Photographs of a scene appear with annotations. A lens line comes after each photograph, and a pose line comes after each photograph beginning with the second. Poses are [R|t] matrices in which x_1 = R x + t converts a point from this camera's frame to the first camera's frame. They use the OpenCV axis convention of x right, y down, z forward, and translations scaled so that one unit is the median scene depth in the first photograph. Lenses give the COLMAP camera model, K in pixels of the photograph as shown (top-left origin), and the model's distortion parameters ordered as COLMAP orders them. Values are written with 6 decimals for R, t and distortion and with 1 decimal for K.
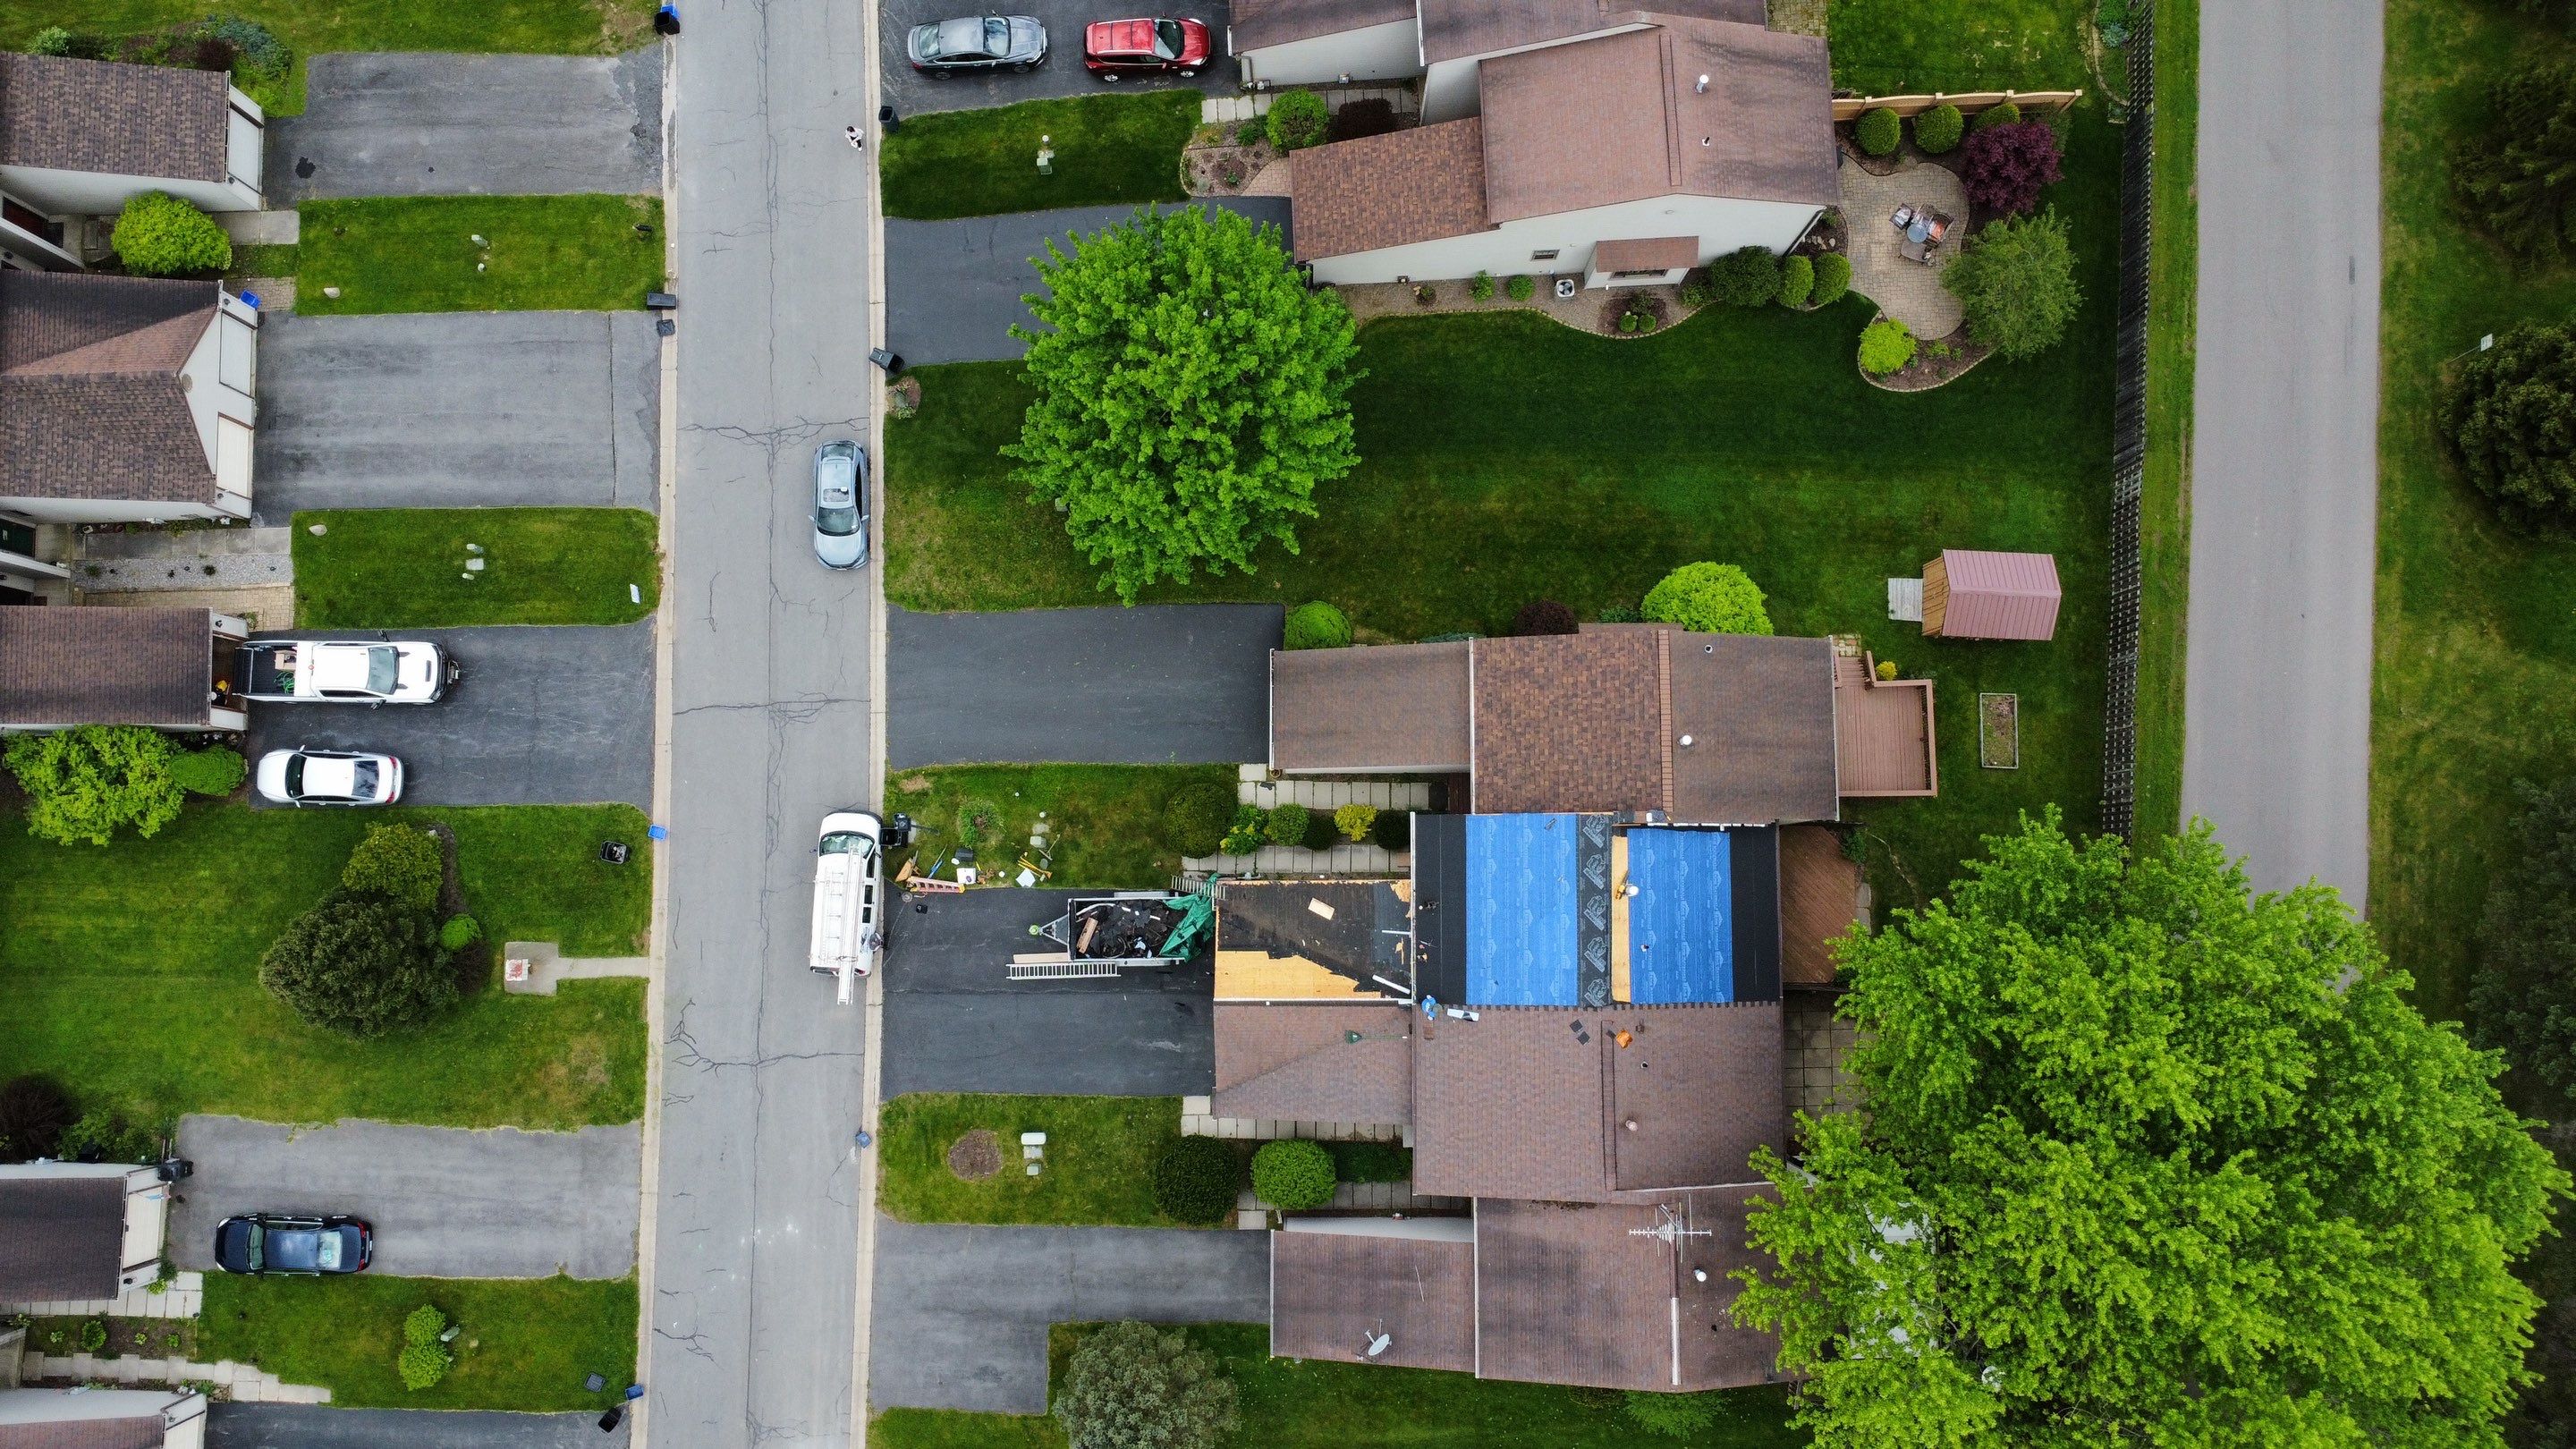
lens RADIAL K [[1864.8, 0, 1283.1], [0, 1864.8, 723.1], [0, 0, 1]] dist [-0.026330, -0.010536]
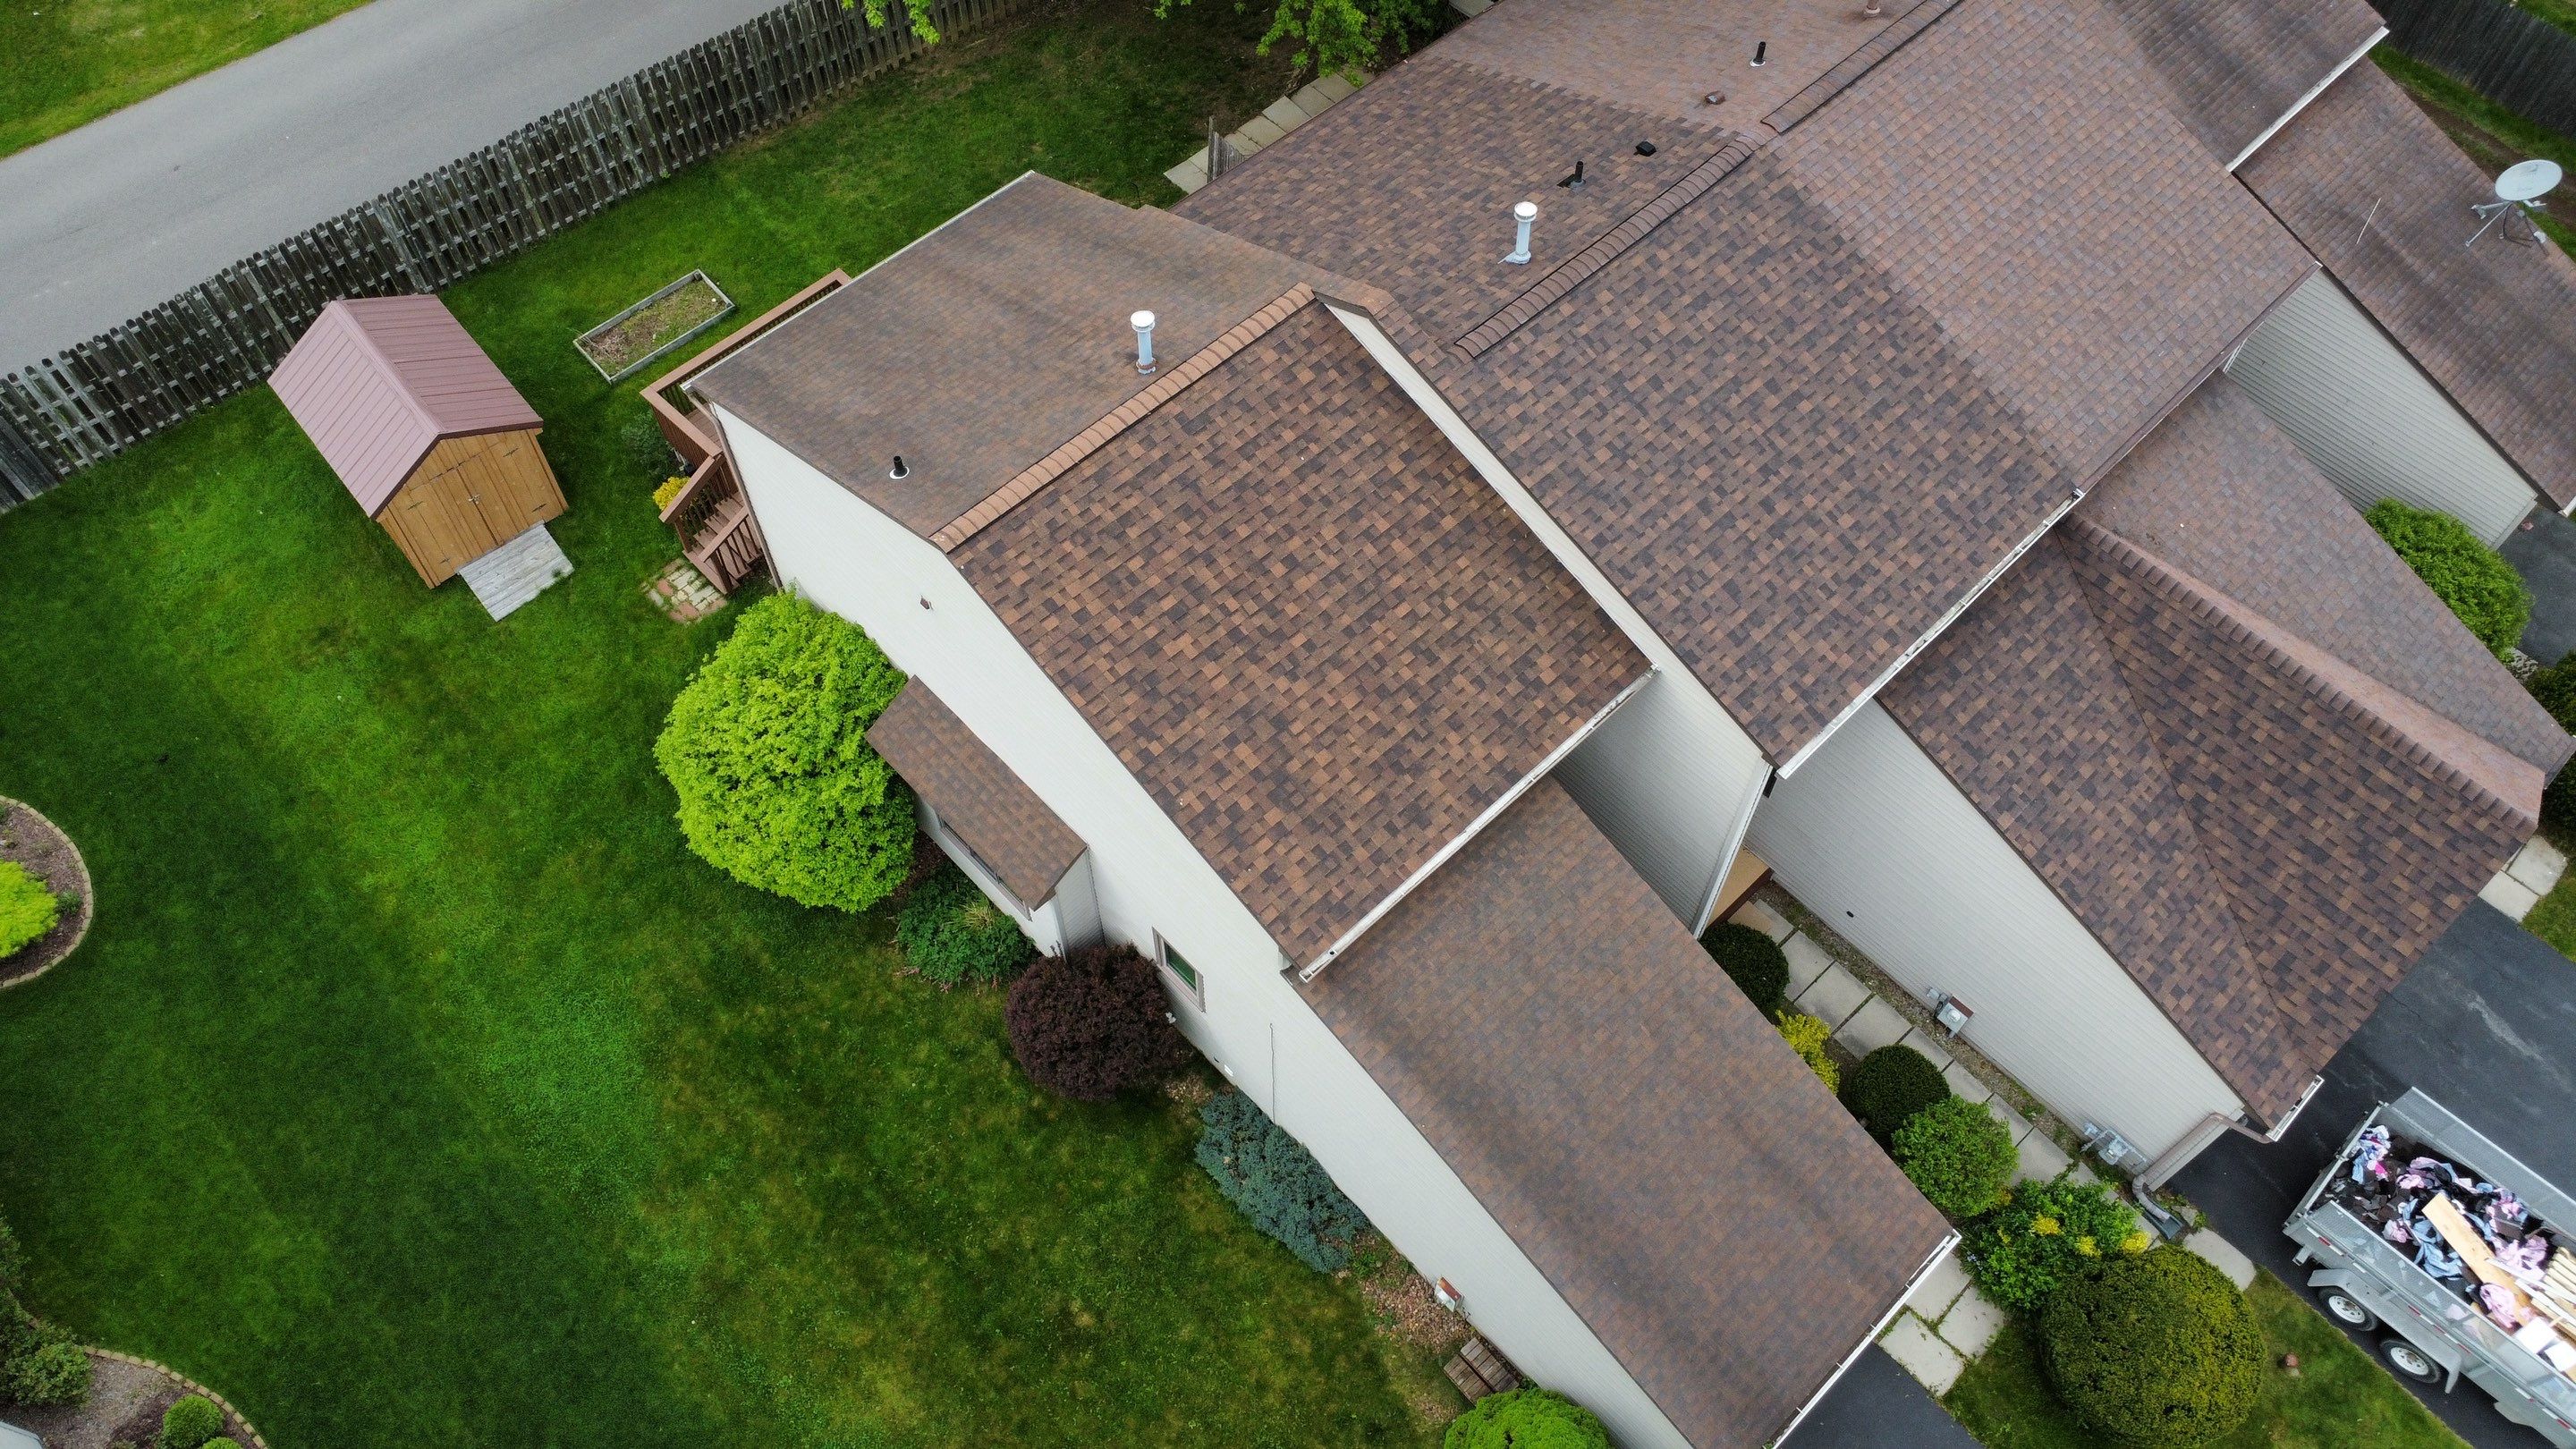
lens RADIAL K [[1864.8, 0, 1286.0], [0, 1864.8, 716.7], [0, 0, 1]] dist [-0.026330, -0.010536]
pose [[-0.688218, -0.606466, 0.398189, 0.000450], [0.722651, -0.524412, 0.450298, -0.158972], [-0.064275, 0.597655, 0.799173, 0.661583]]
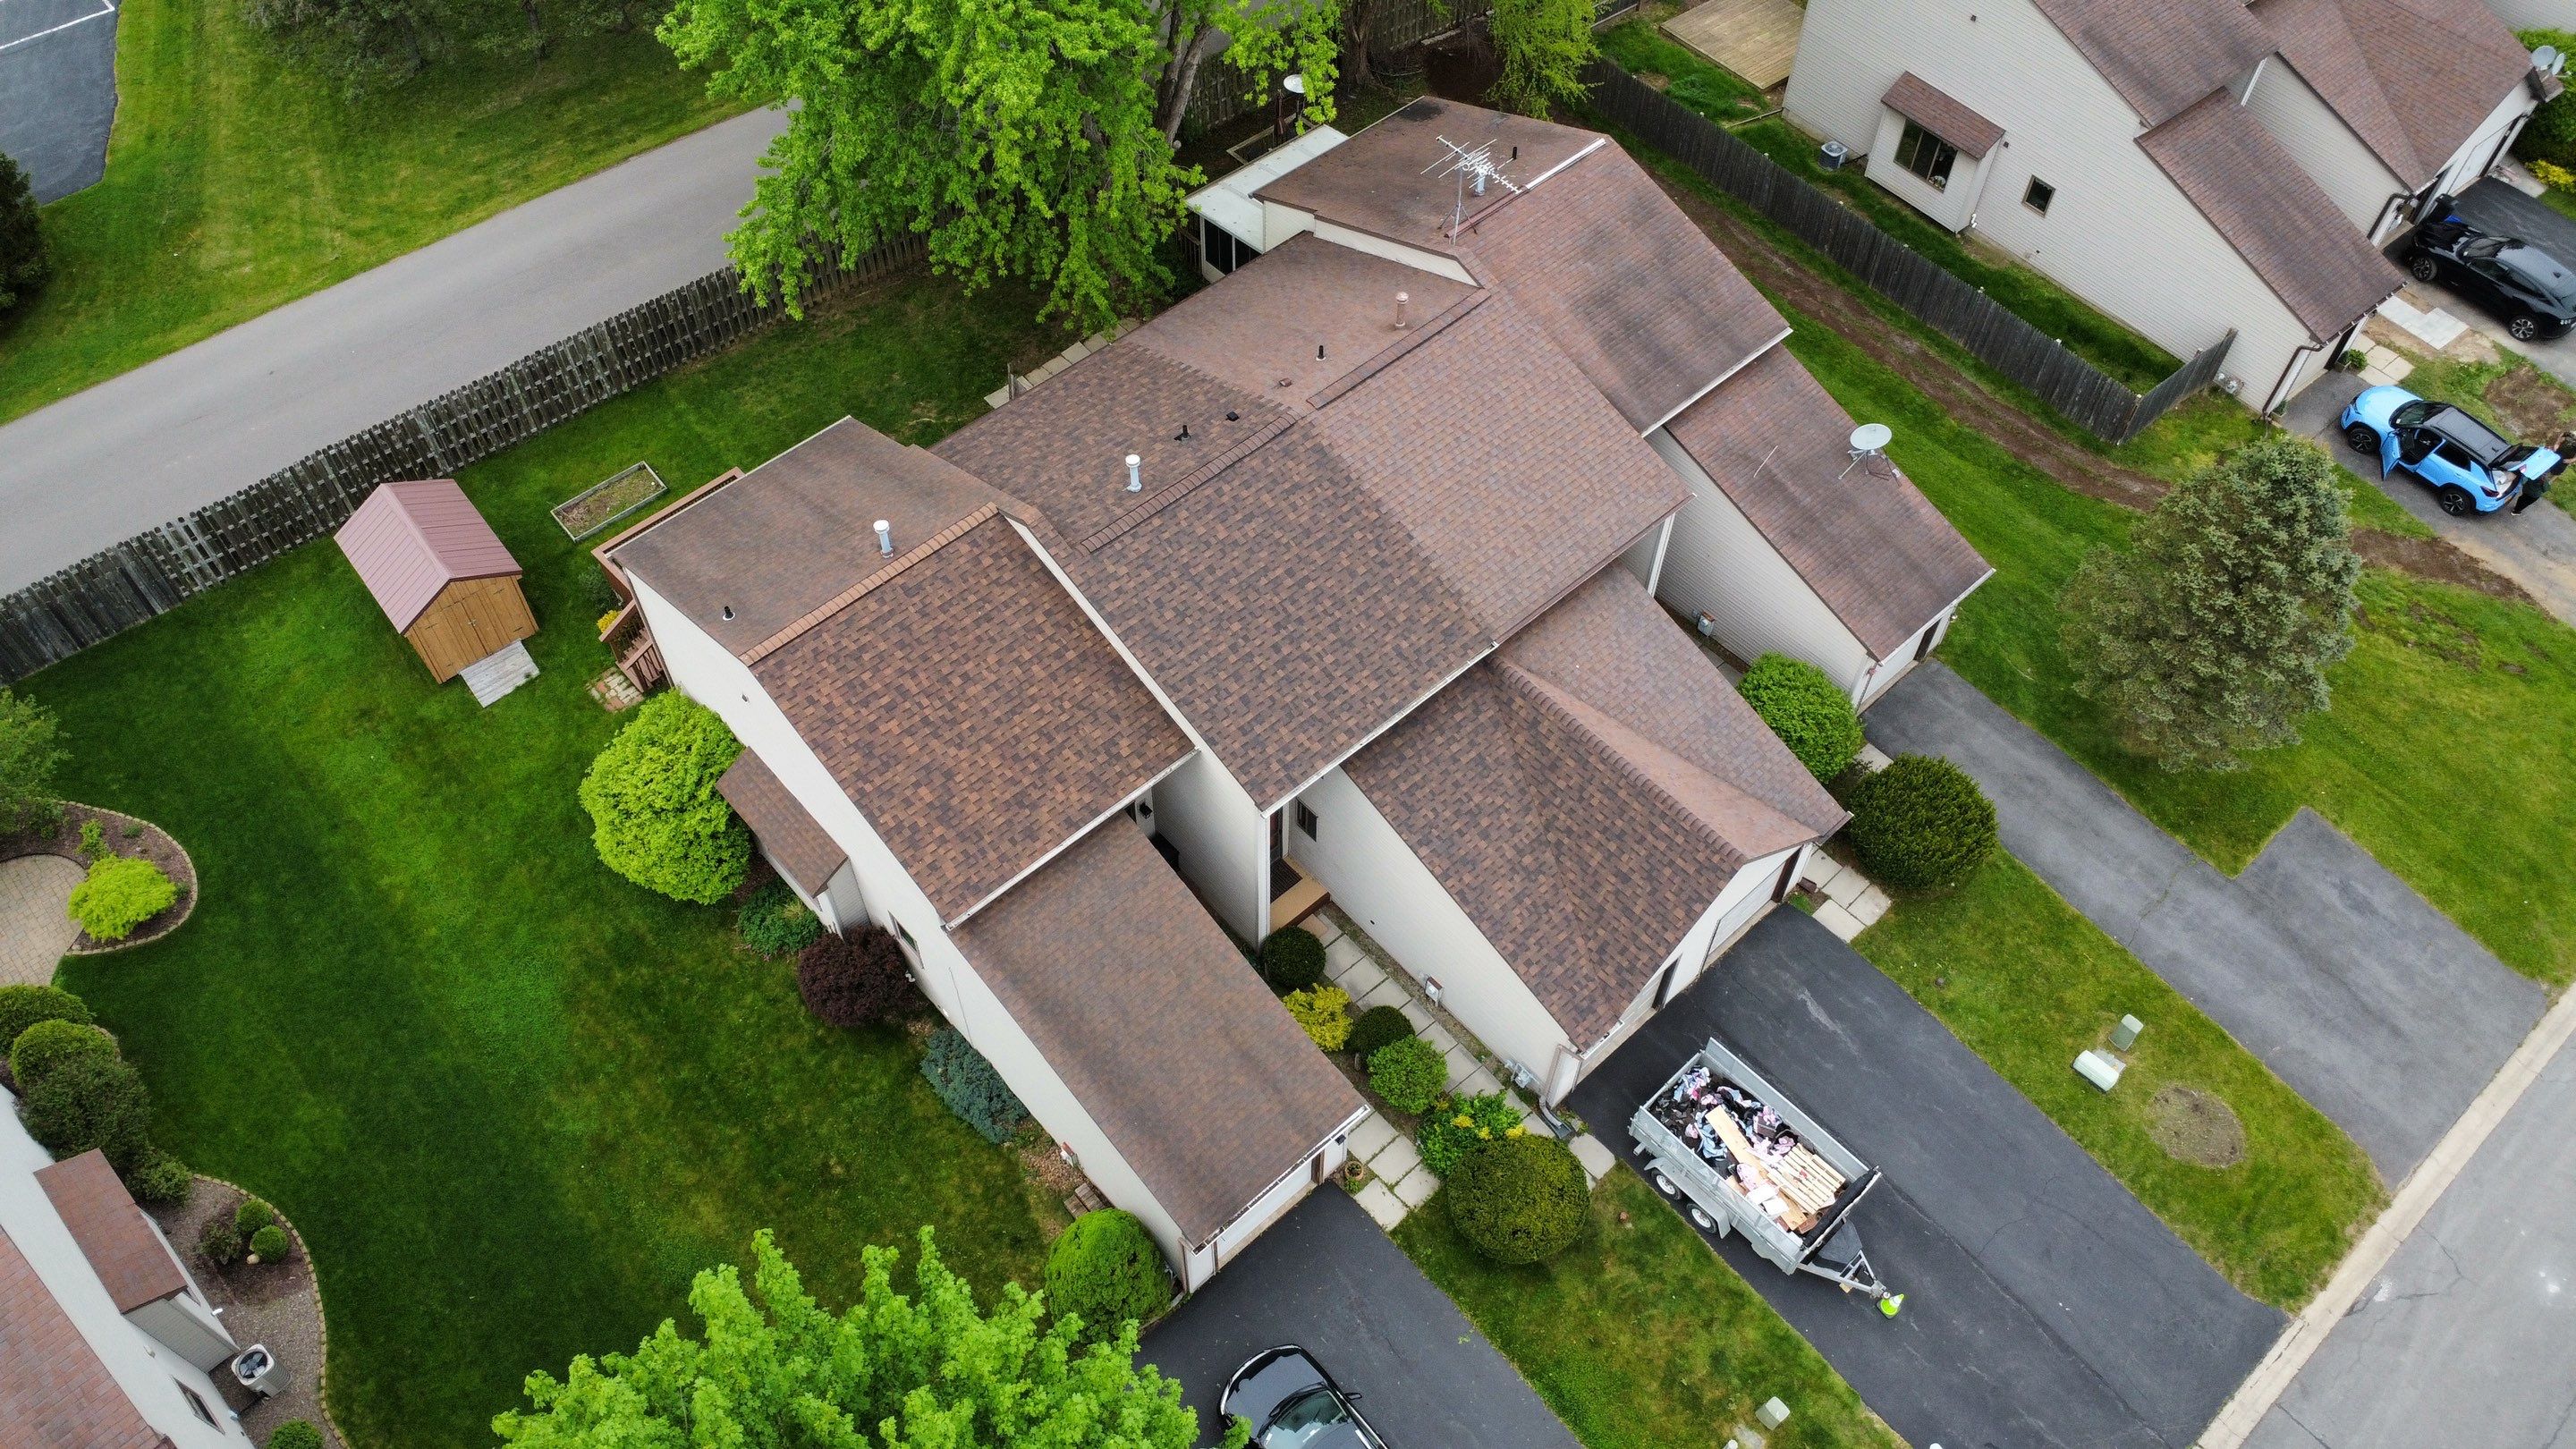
lens RADIAL K [[1864.8, 0, 1284.2], [0, 1864.8, 716.0], [0, 0, 1]] dist [-0.026330, -0.010536]
pose [[-0.670336, -0.593734, 0.445116, -0.155757], [0.738620, -0.476196, 0.477157, -0.187347], [-0.071342, 0.648627, 0.757755, 0.507127]]
